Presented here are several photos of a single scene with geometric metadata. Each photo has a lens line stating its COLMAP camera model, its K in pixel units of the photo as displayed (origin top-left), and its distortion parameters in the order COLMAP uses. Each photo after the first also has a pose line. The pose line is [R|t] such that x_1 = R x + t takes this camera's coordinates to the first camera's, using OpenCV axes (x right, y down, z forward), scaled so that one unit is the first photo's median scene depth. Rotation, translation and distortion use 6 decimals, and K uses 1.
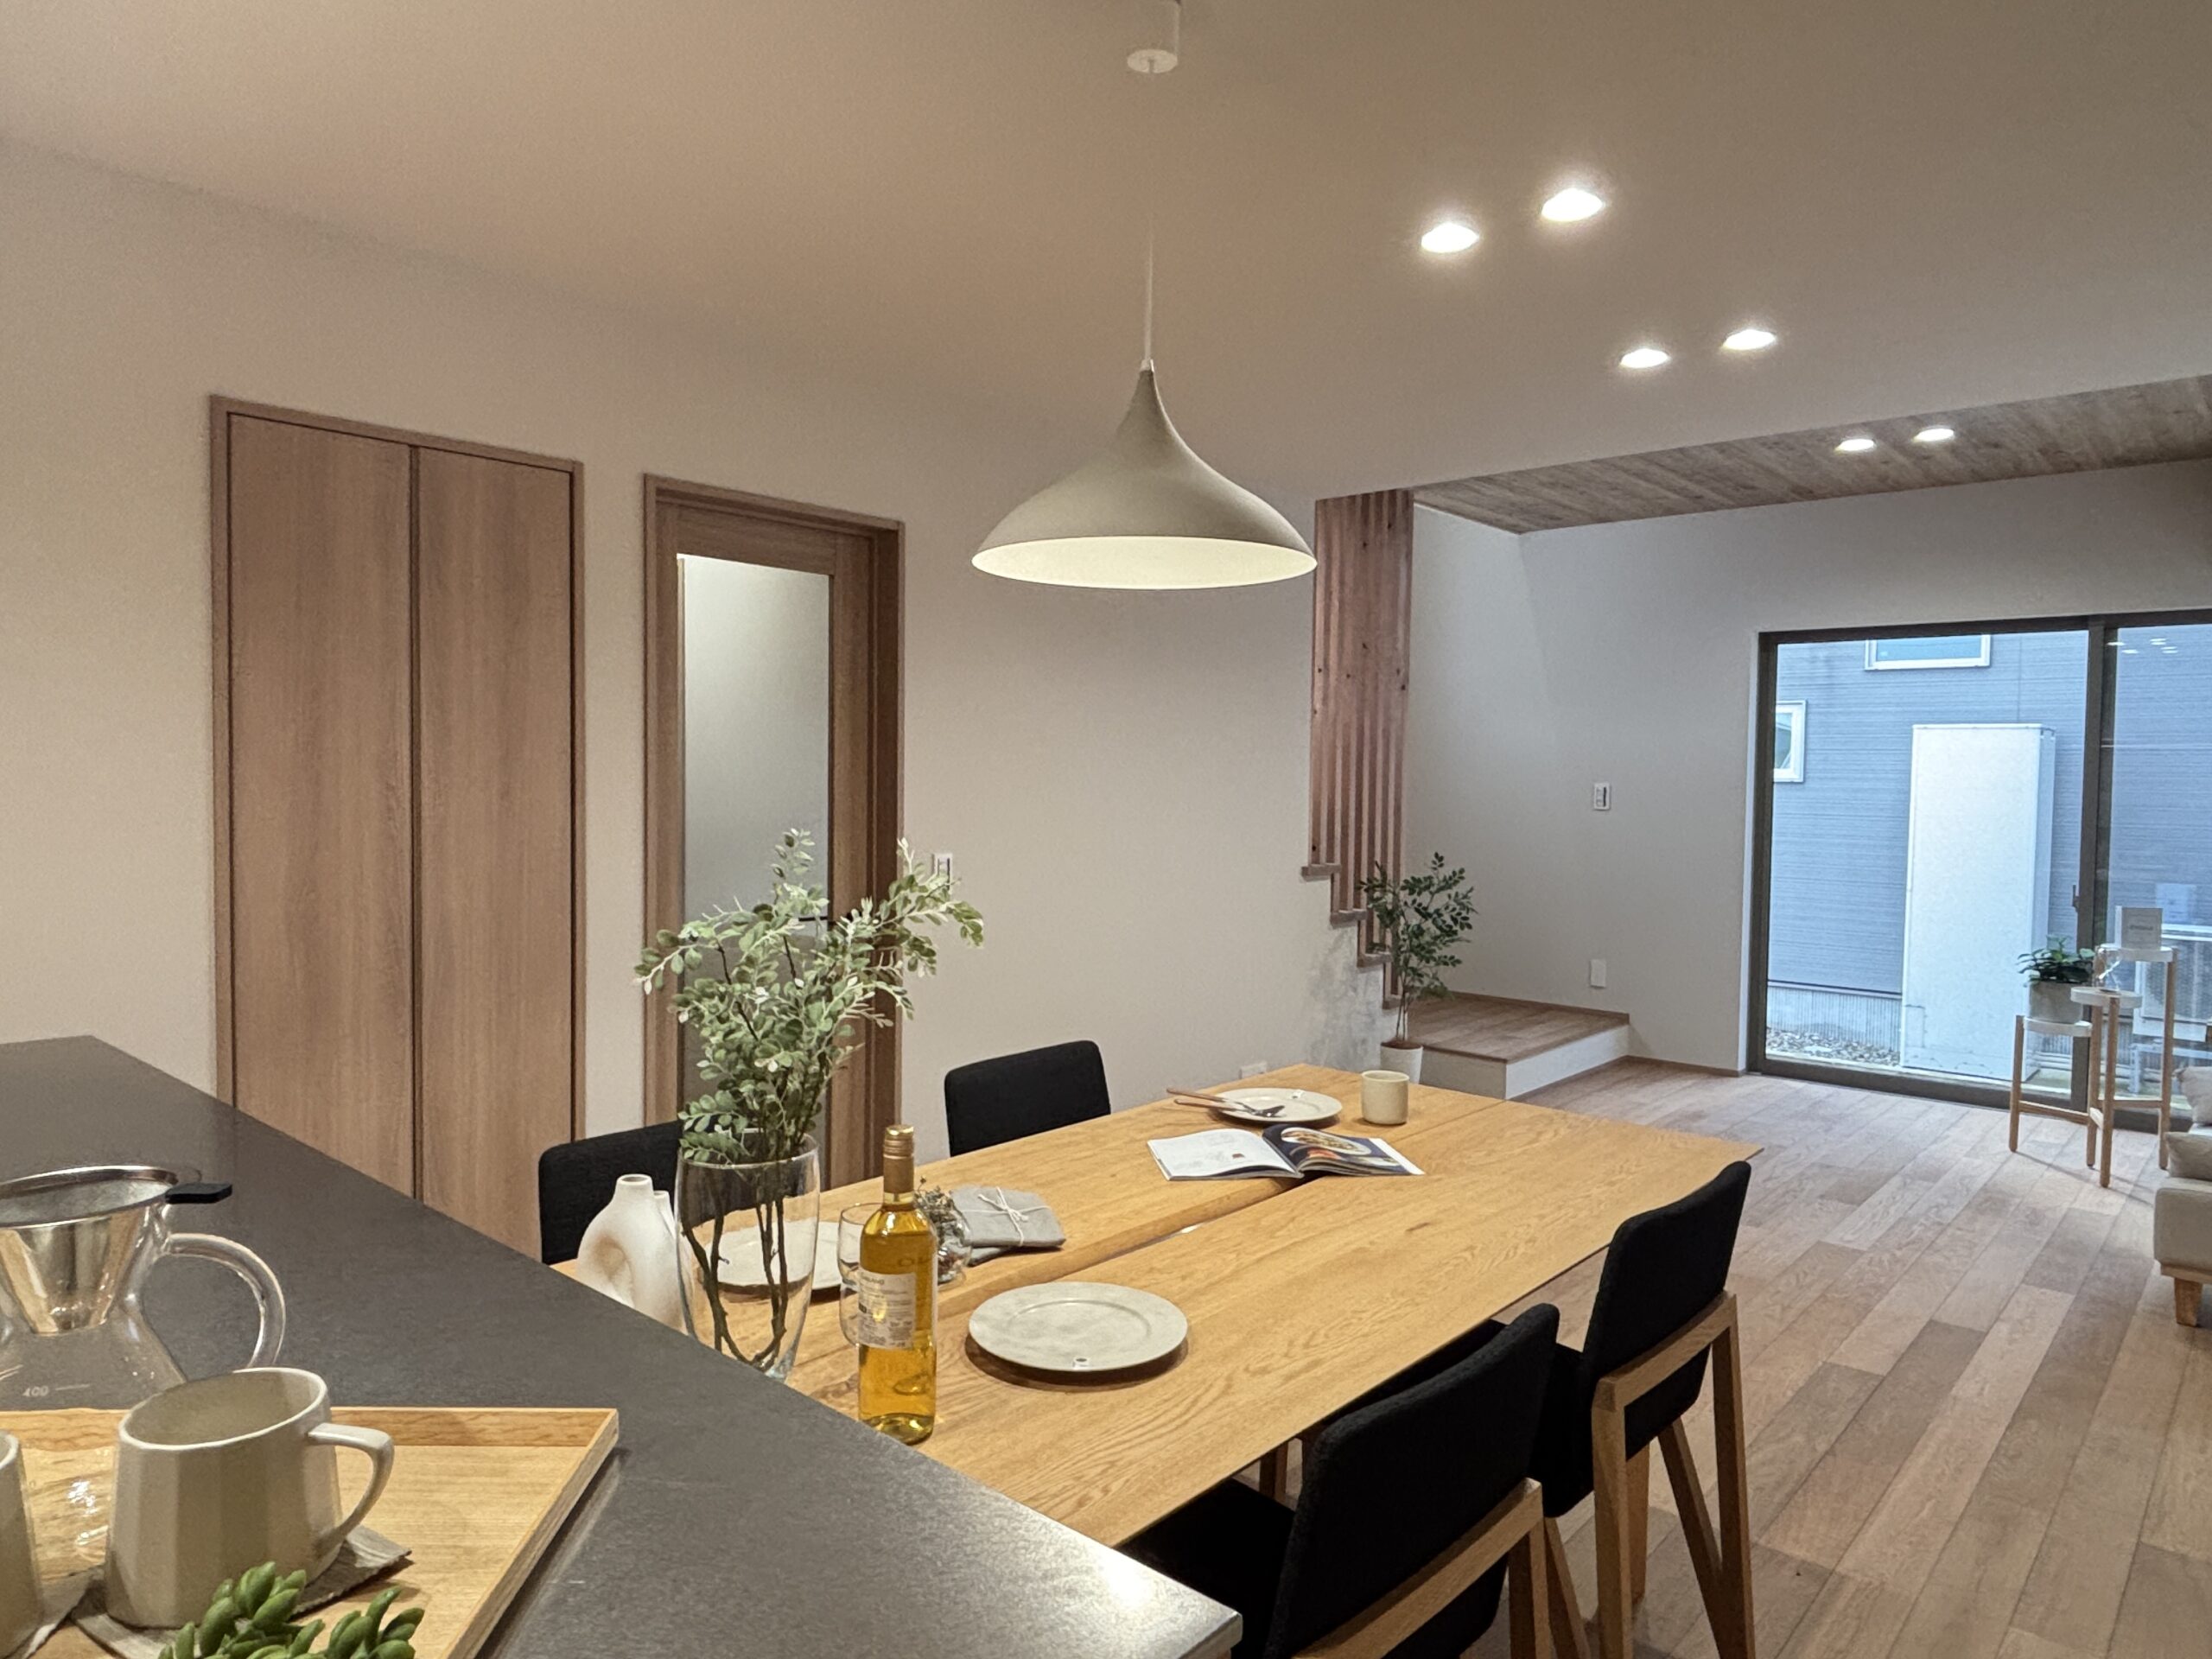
lens RADIAL K [[1387.1, 0, 1113.1], [0, 1387.1, 824.5], [0, 0, 1]] dist [0.049657, -0.001227]
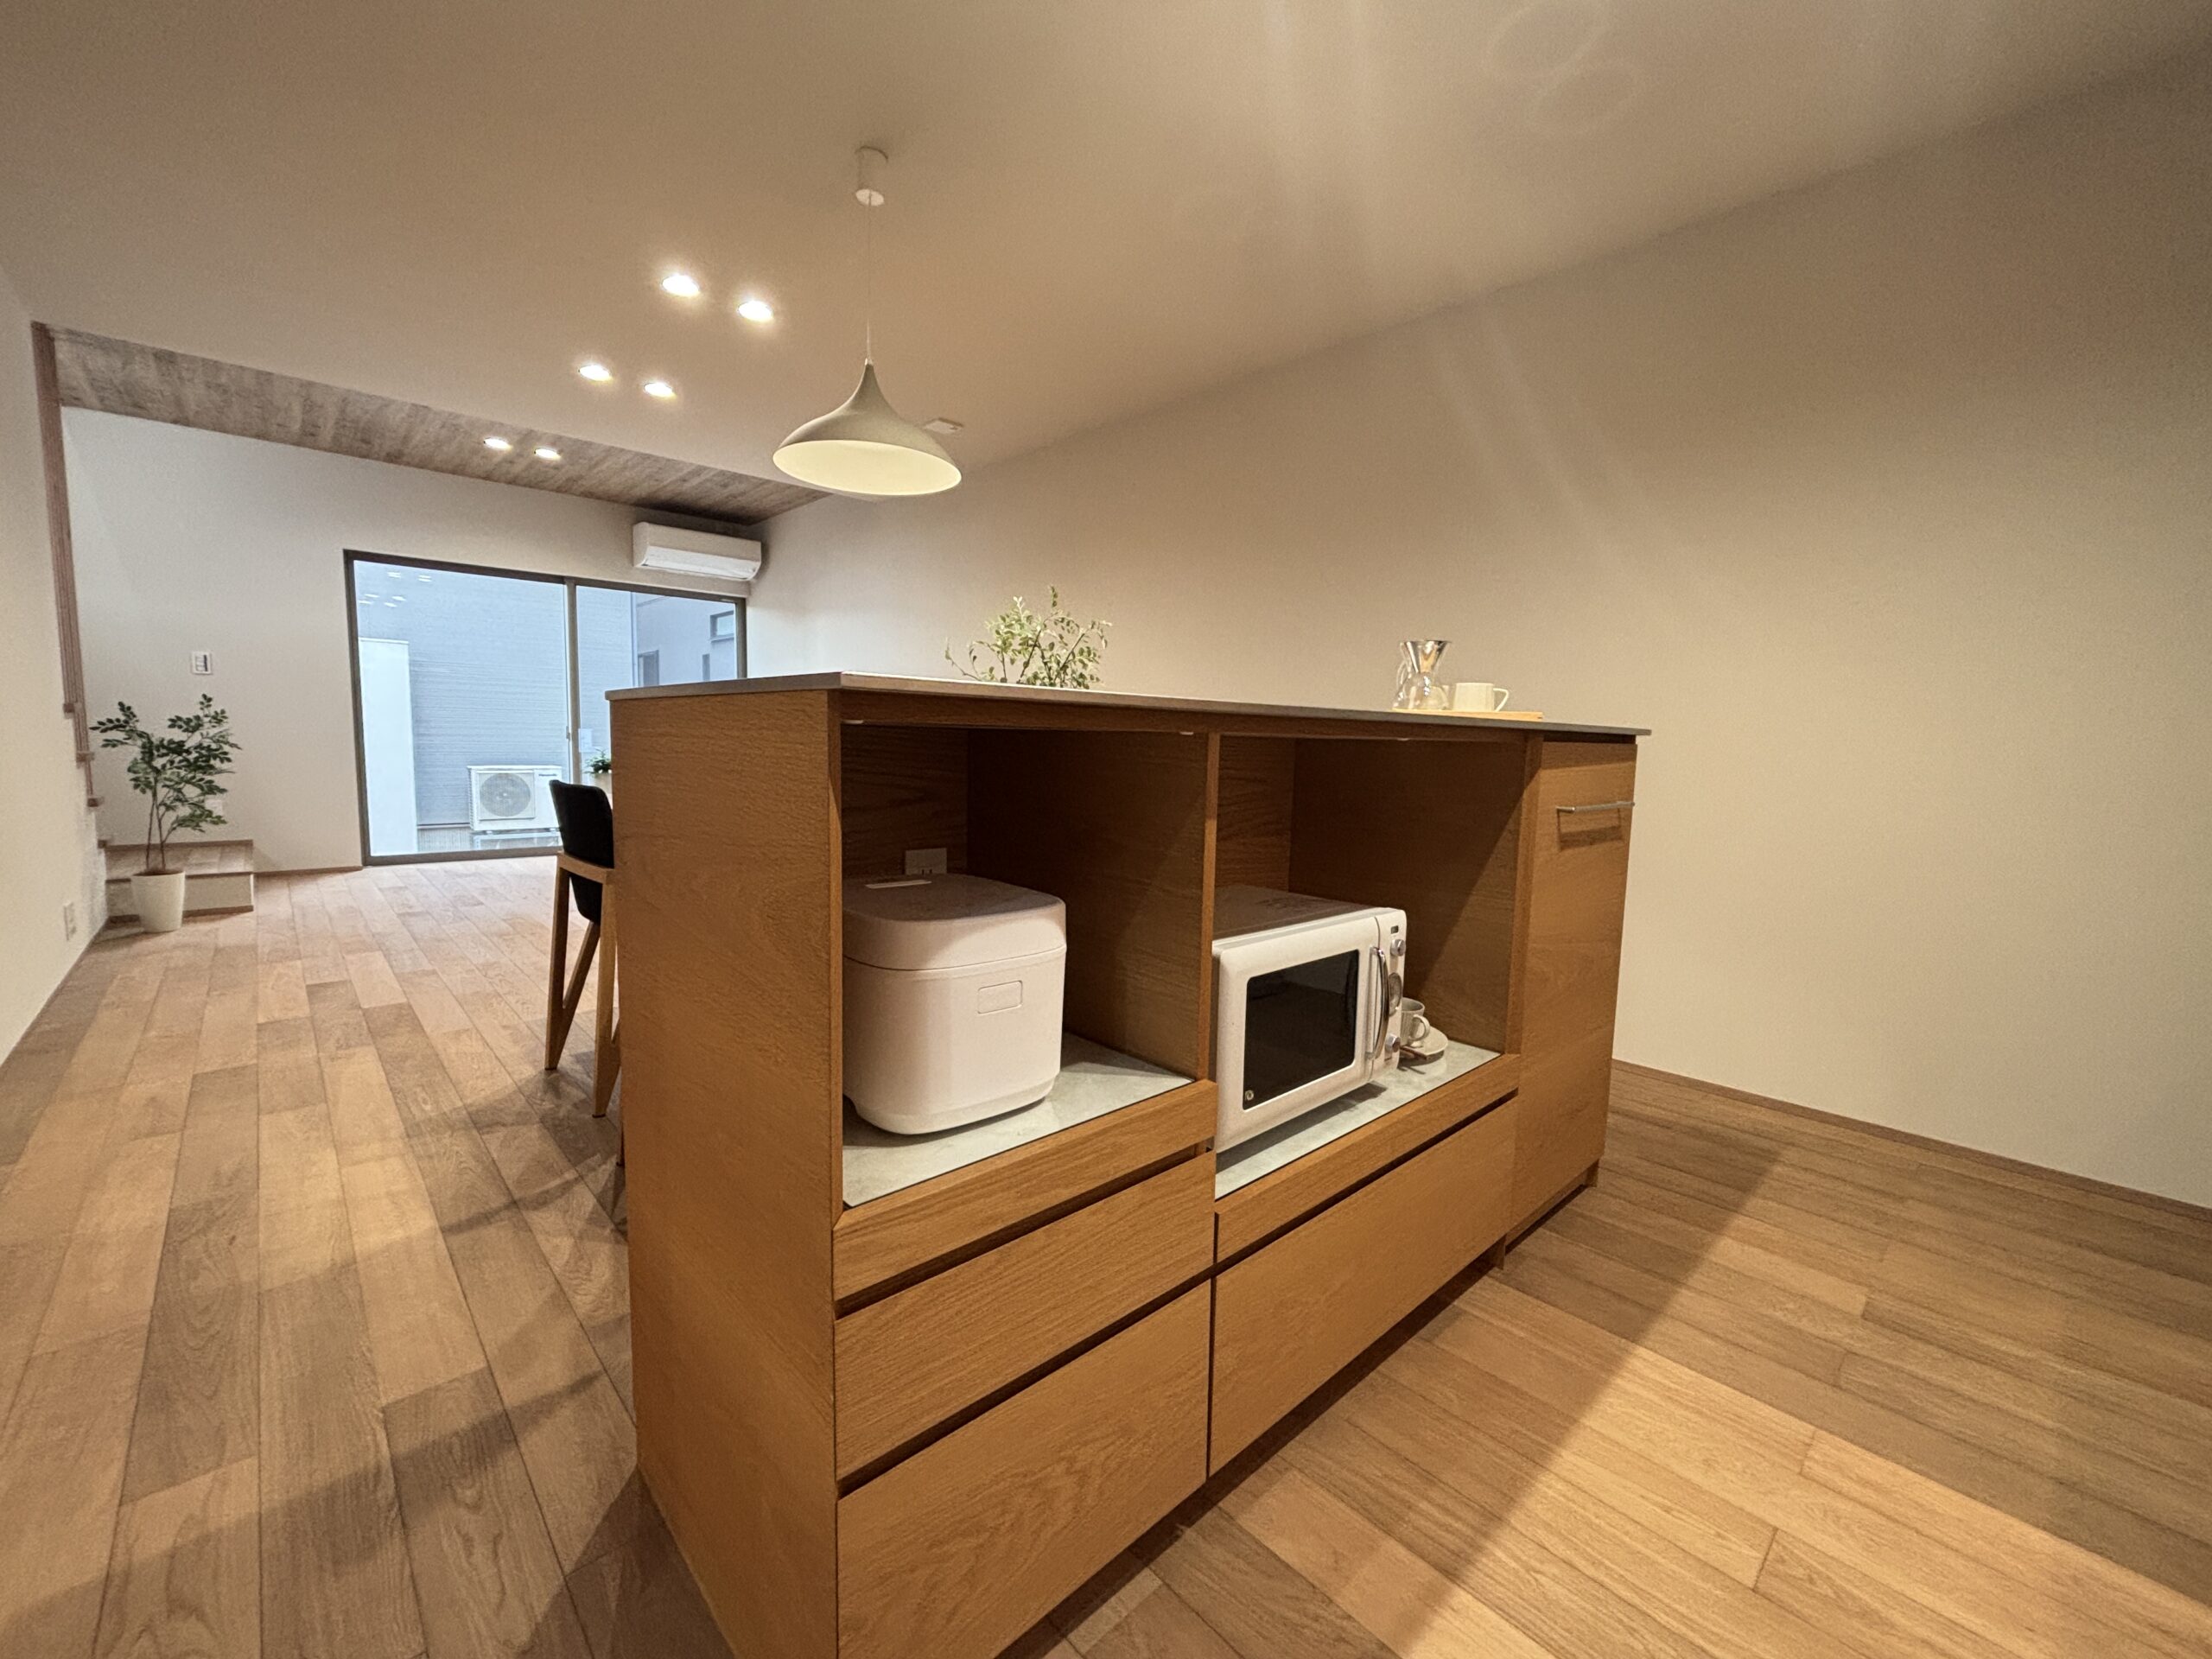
lens RADIAL K [[891.3, 0, 1107.6], [0, 891.3, 823.2], [0, 0, 1]] dist [0.000235, -0.000176]
pose [[0.086039, -0.106099, 0.990626, -0.427468], [0.018541, 0.994312, 0.104883, 0.061525], [-0.996119, 0.009343, 0.087517, 0.205192]]
